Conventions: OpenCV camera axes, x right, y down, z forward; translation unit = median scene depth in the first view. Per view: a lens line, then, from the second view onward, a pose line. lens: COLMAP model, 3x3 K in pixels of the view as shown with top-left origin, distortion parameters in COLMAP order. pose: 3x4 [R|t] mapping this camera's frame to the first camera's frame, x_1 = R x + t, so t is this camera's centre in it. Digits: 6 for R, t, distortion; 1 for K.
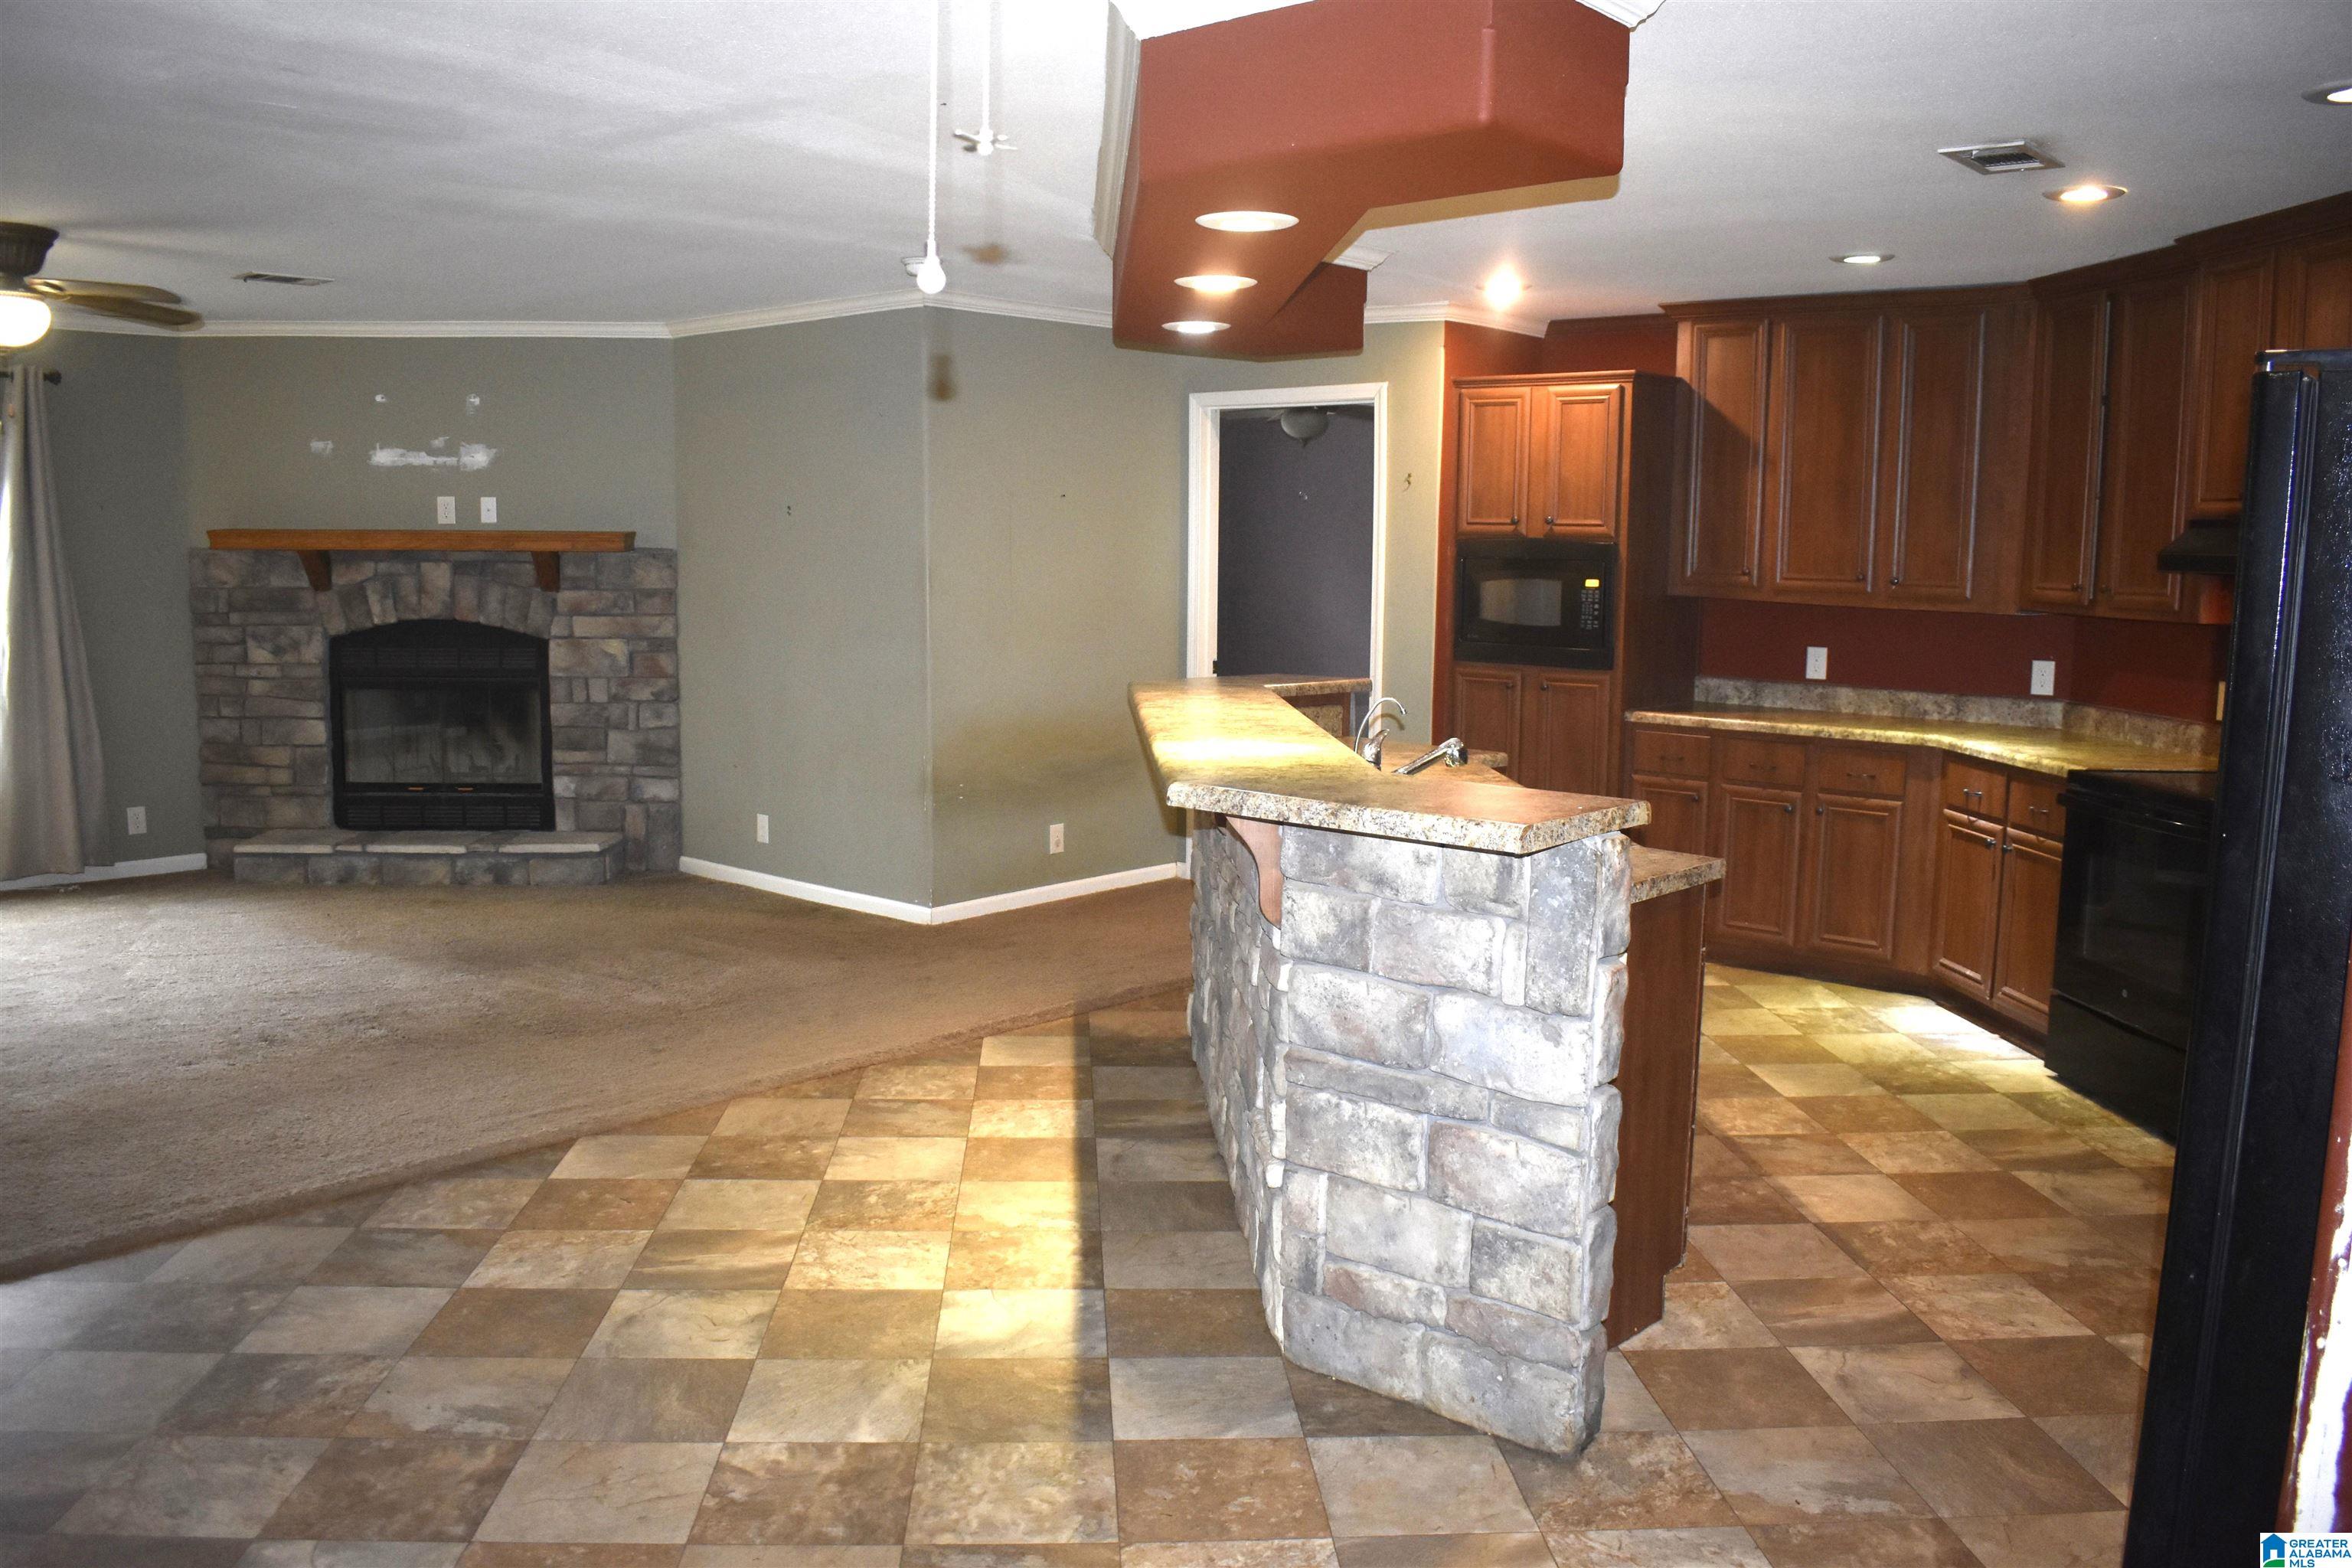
lens RADIAL K [[1865.8, 0, 1186.3], [0, 1865.8, 791.0], [0, 0, 1]] dist [-0.093564, 0.010646]
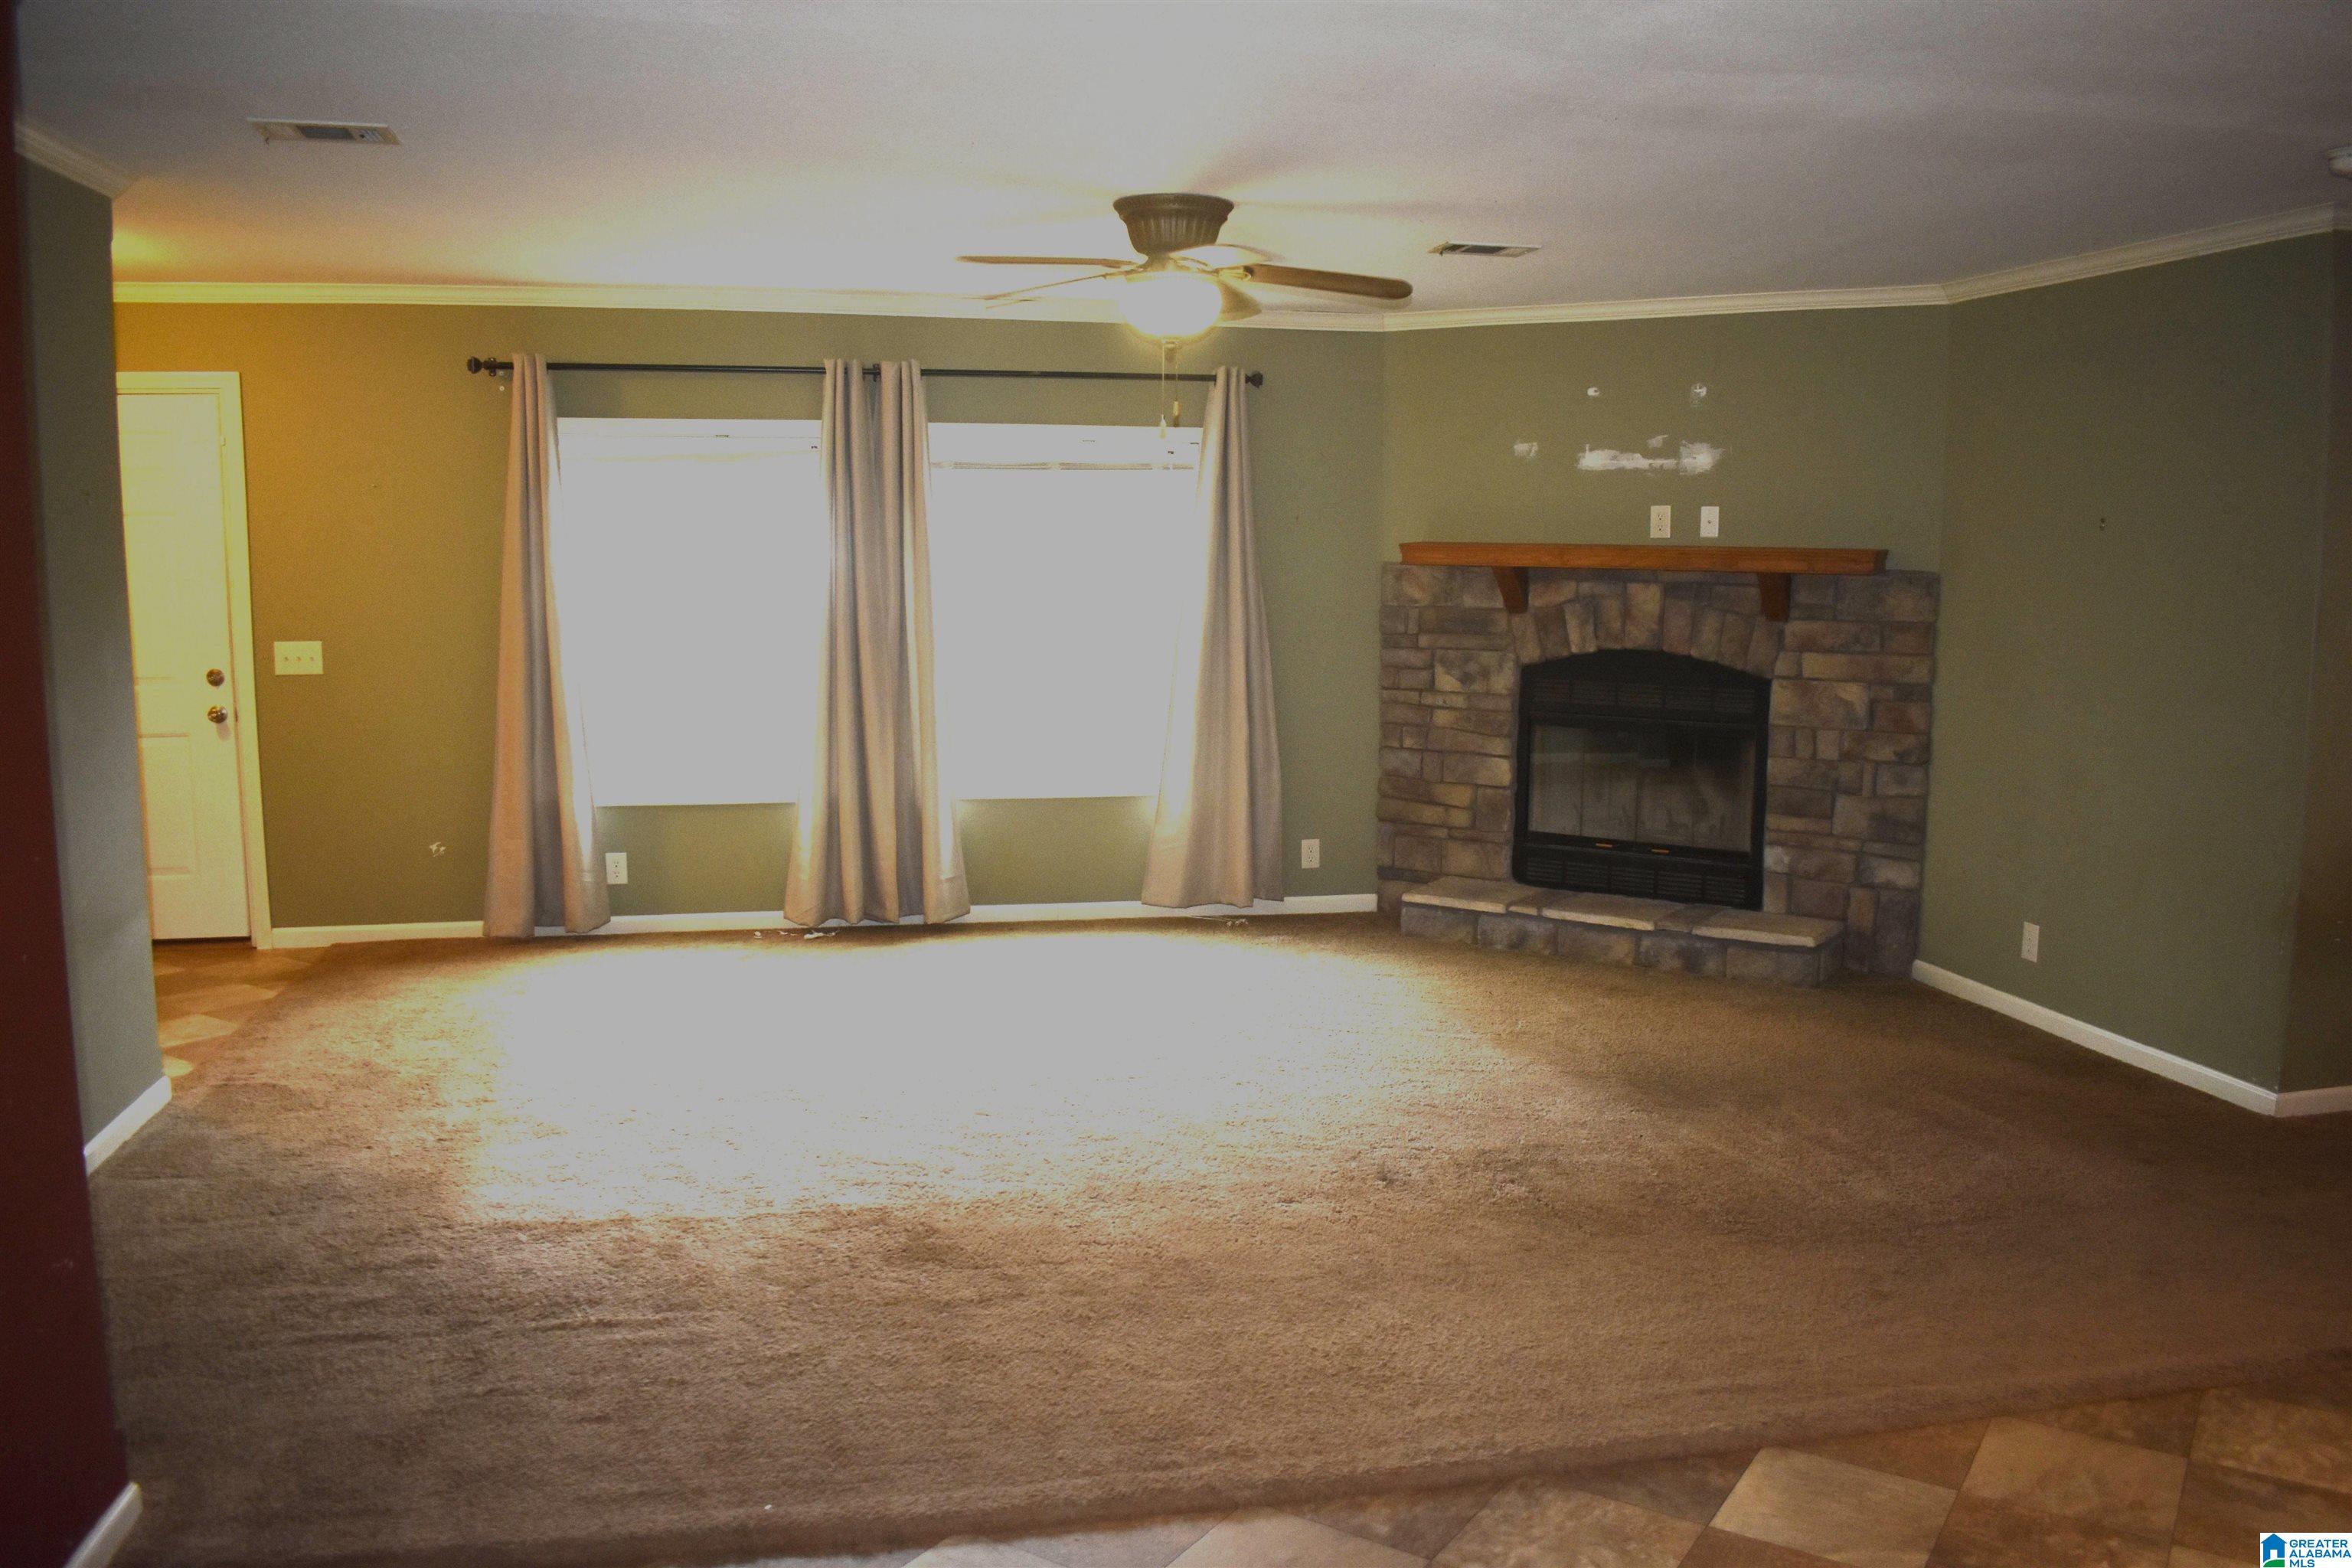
lens RADIAL K [[1865.8, 0, 1186.3], [0, 1865.8, 791.0], [0, 0, 1]] dist [-0.093564, 0.010646]
pose [[0.806286, 0.070910, -0.587261, -0.068946], [-0.073564, 0.997102, 0.019397, -0.029480], [0.586934, 0.027562, 0.809165, 0.182258]]
